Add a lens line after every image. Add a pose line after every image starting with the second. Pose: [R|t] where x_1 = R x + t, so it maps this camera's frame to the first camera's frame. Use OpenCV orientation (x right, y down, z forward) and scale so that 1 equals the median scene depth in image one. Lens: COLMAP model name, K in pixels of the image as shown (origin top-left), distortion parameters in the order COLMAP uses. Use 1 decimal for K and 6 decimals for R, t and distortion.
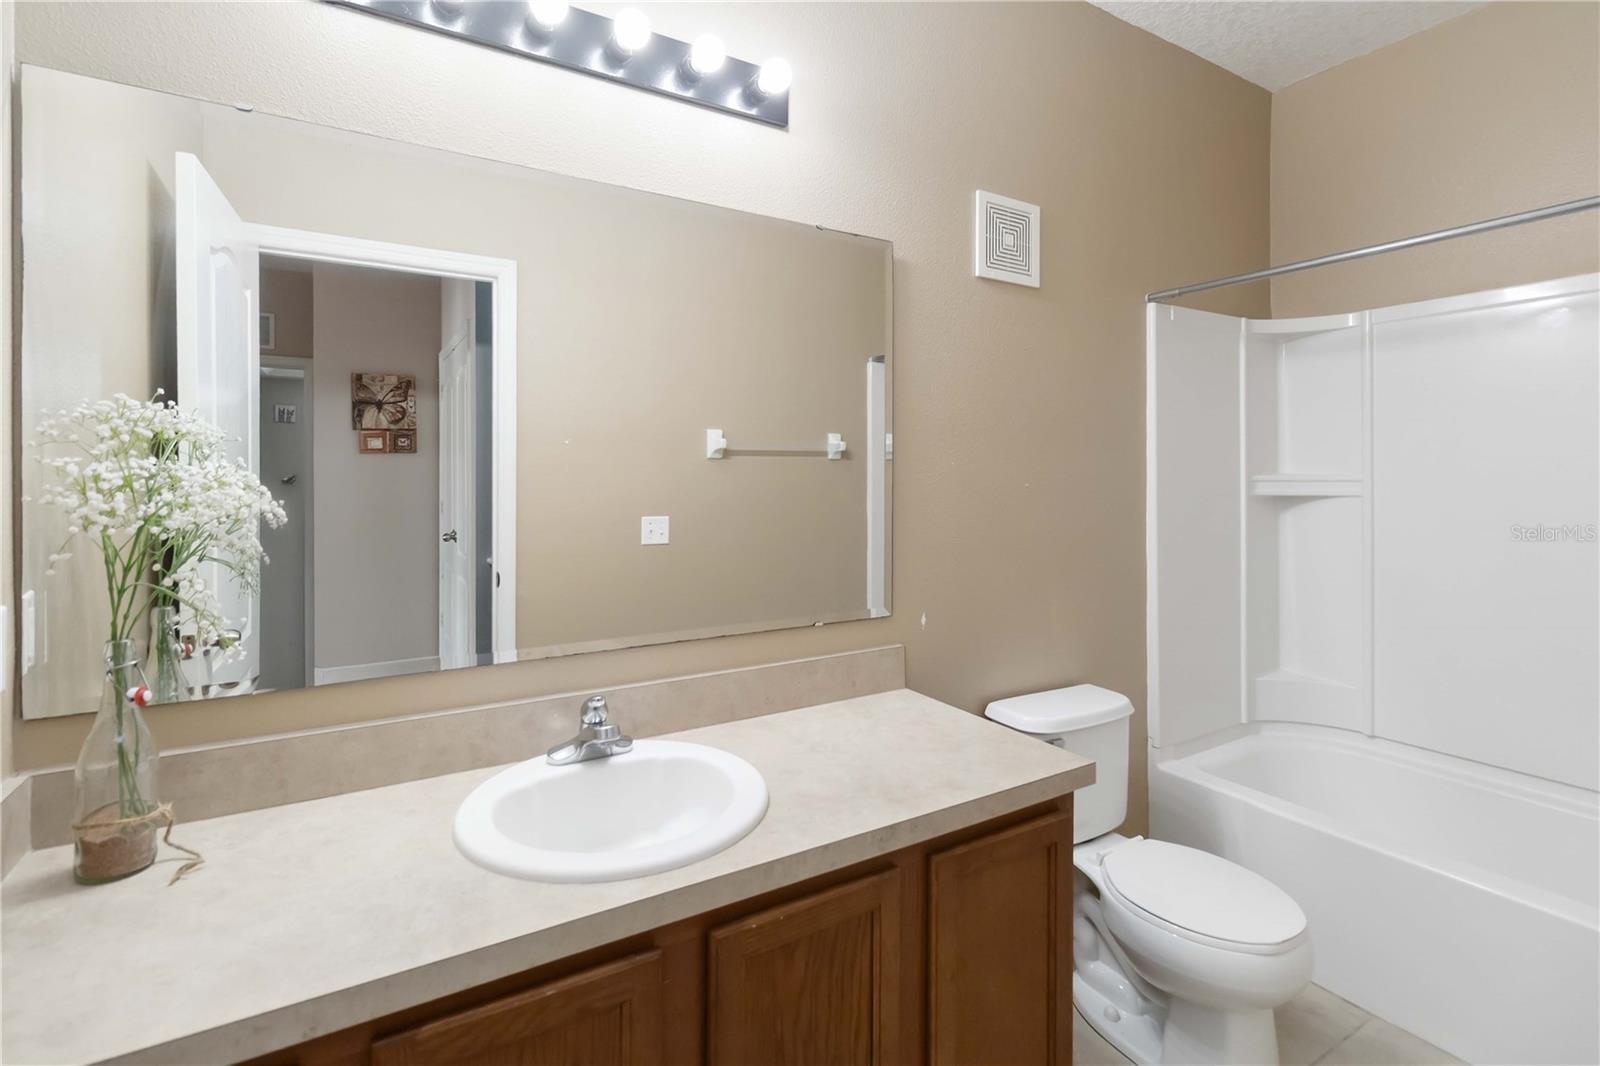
lens RADIAL K [[754.4, 0, 800.4], [0, 754.4, 473.0], [0, 0, 1]] dist [0.001593, 0.000266]
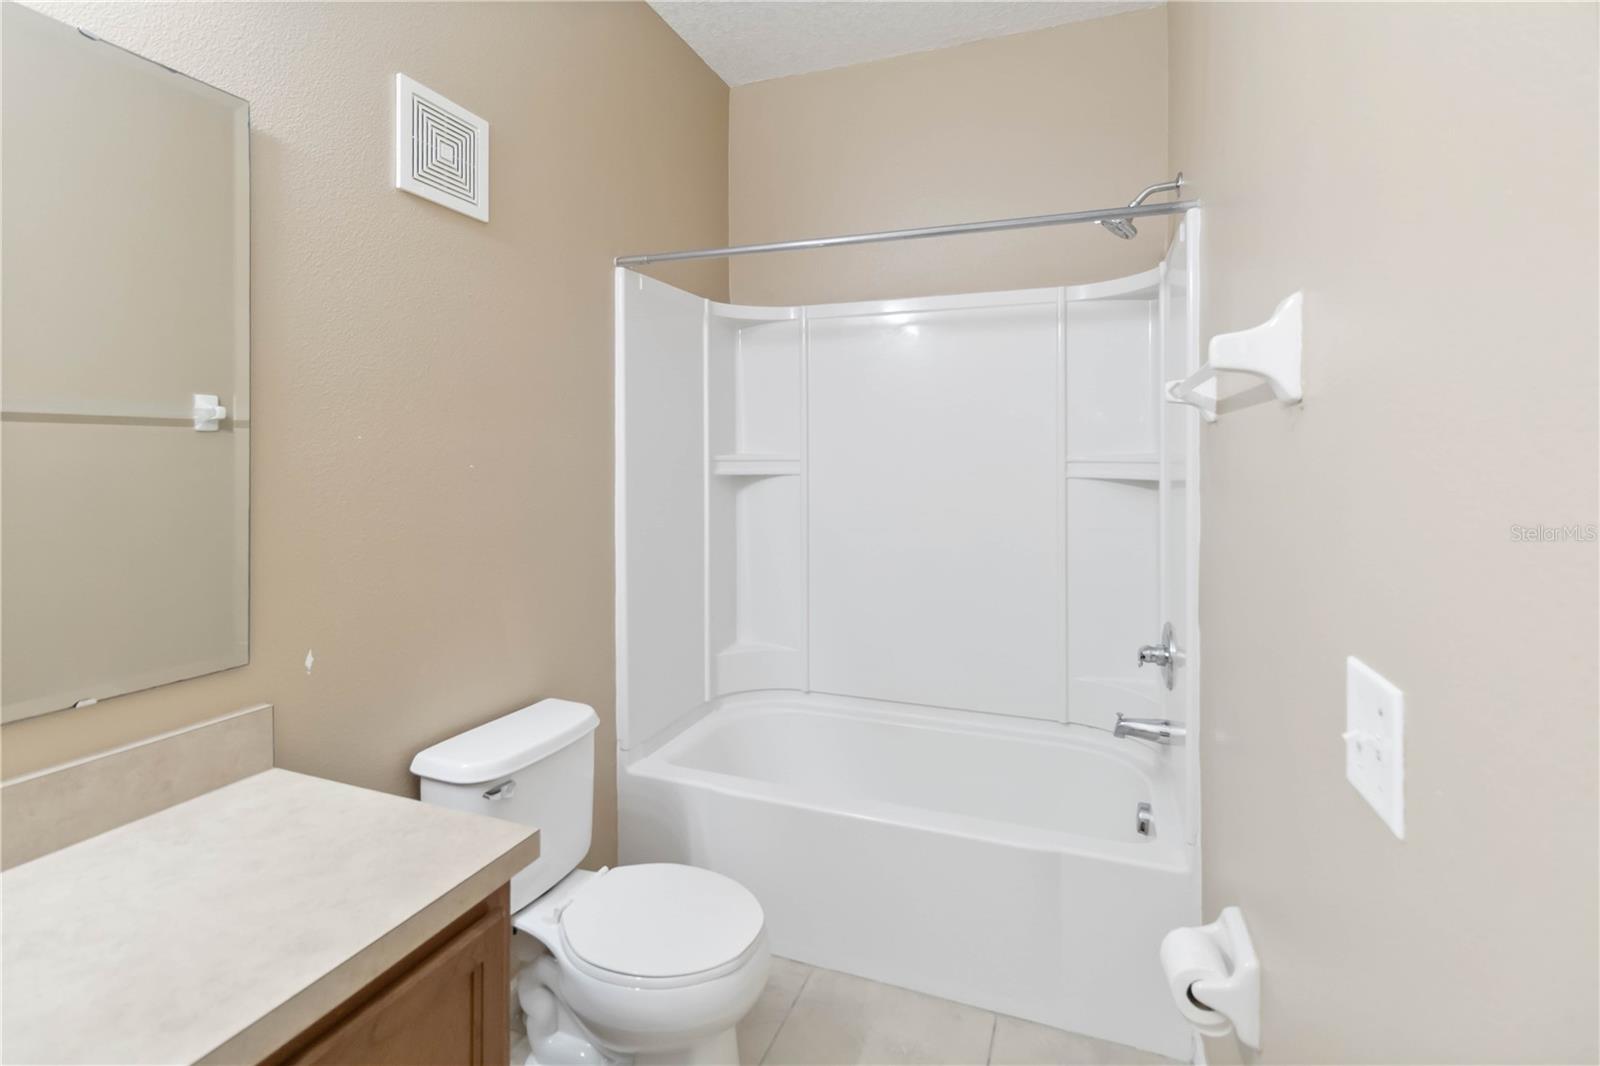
lens RADIAL K [[745.4, 0, 798.6], [0, 745.4, 489.4], [0, 0, 1]] dist [0.000804, 0.000208]
pose [[0.793499, -0.024563, 0.608076, 0.089641], [-0.004955, 0.998891, 0.046814, 0.001721], [-0.608551, -0.040160, 0.792498, 0.155085]]
